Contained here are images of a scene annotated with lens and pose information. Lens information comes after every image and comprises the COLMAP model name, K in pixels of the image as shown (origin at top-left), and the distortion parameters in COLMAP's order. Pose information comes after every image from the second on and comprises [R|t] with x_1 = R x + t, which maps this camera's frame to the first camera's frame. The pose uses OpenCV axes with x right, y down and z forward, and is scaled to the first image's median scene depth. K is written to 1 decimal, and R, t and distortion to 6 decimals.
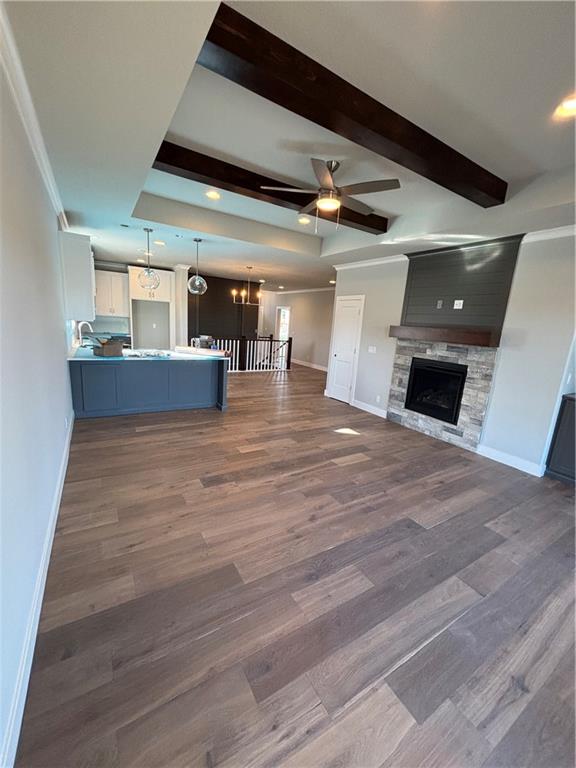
lens RADIAL K [[307.1, 0, 289.4], [0, 307.1, 385.8], [0, 0, 1]] dist [-0.002231, 0.001118]
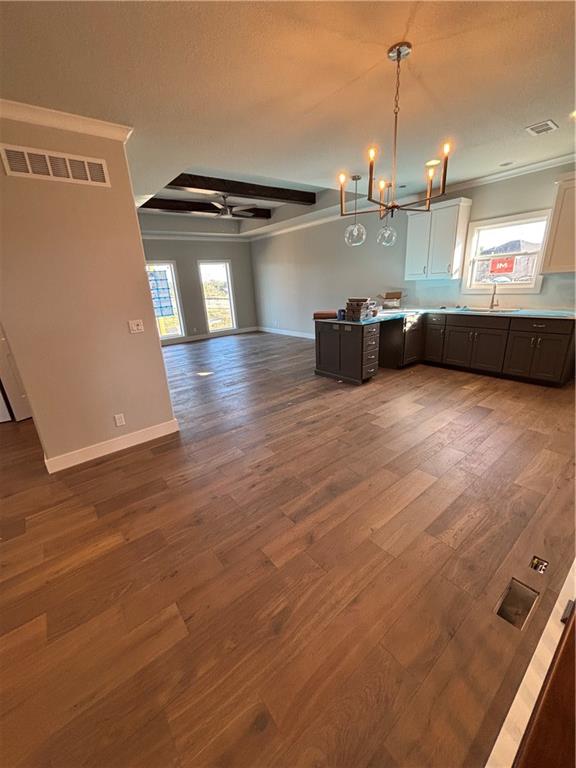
lens RADIAL K [[307.1, 0, 288.5], [0, 307.1, 387.4], [0, 0, 1]] dist [-0.002231, 0.001118]
pose [[-0.993095, 0.024884, -0.114642, -0.007753], [-0.036682, 0.862369, 0.504949, -0.439774], [0.111429, 0.505668, -0.855502, 2.191387]]
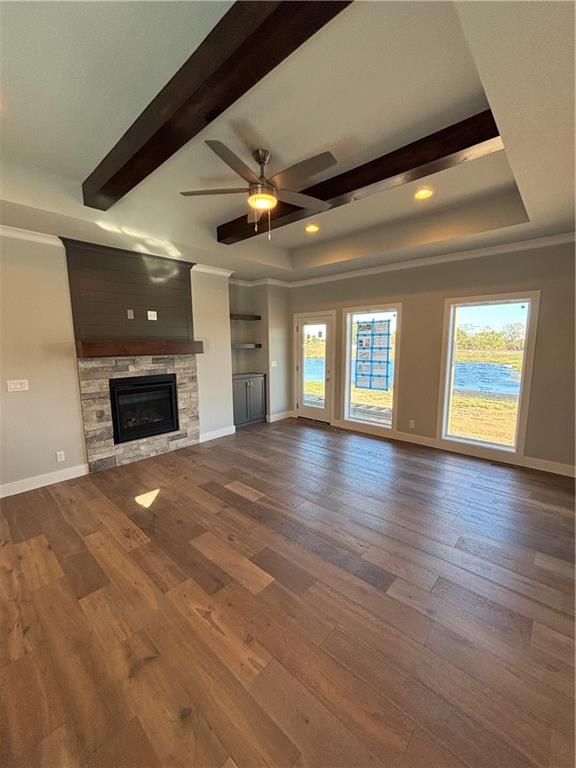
lens RADIAL K [[307.1, 0, 288.9], [0, 307.1, 385.2], [0, 0, 1]] dist [-0.002231, 0.001118]
pose [[-0.275177, -0.205677, 0.939135, -0.519740], [0.183738, 0.947591, 0.261366, -0.224036], [-0.943673, 0.244477, -0.222965, 0.837342]]
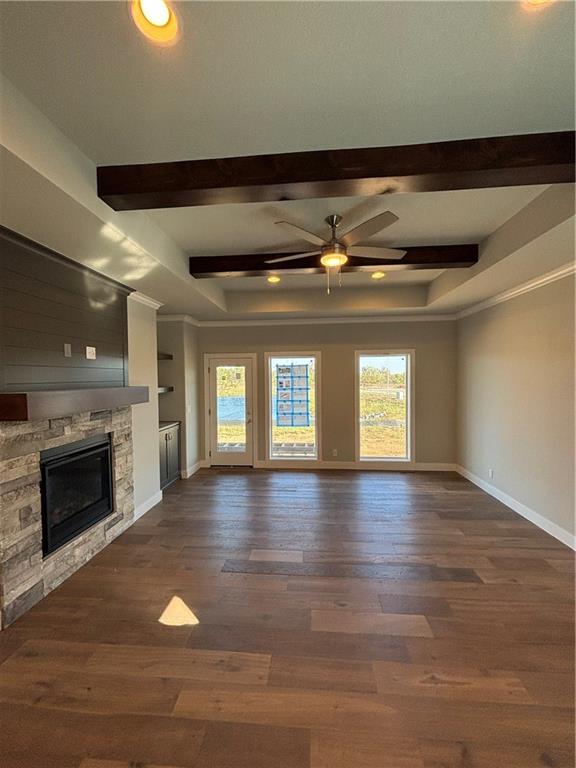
lens RADIAL K [[307.1, 0, 286.6], [0, 307.1, 385.6], [0, 0, 1]] dist [-0.002231, 0.001118]
pose [[-0.799839, -0.080273, 0.594823, -0.215558], [0.077071, 0.969077, 0.234414, -0.312960], [-0.595246, 0.233337, -0.768918, 1.251307]]
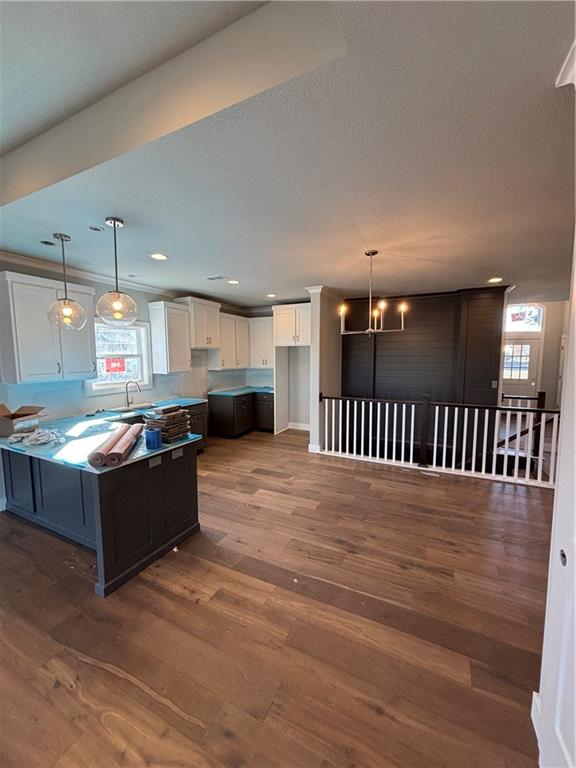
lens RADIAL K [[307.1, 0, 286.7], [0, 307.1, 380.3], [0, 0, 1]] dist [-0.002231, 0.001118]
pose [[0.526815, -0.000123, -0.849980, 0.314621], [-0.140381, 0.986255, -0.087150, -0.236172], [0.838307, 0.165233, 0.519557, 1.124135]]
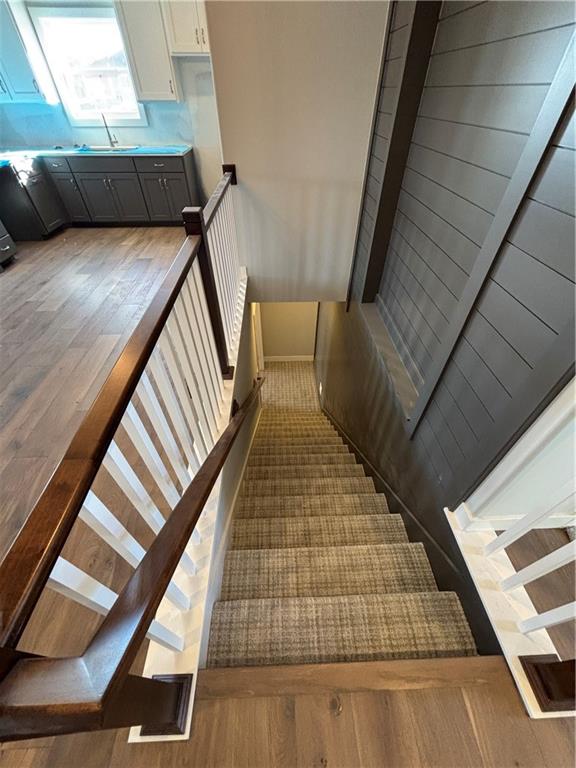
lens RADIAL K [[307.1, 0, 283.4], [0, 307.1, 386.3], [0, 0, 1]] dist [-0.002231, 0.001118]
pose [[-0.505522, 0.549930, -0.664849, -0.032655], [-0.205381, 0.671714, 0.711771, -0.461235], [0.838013, 0.496364, -0.226622, 2.287831]]
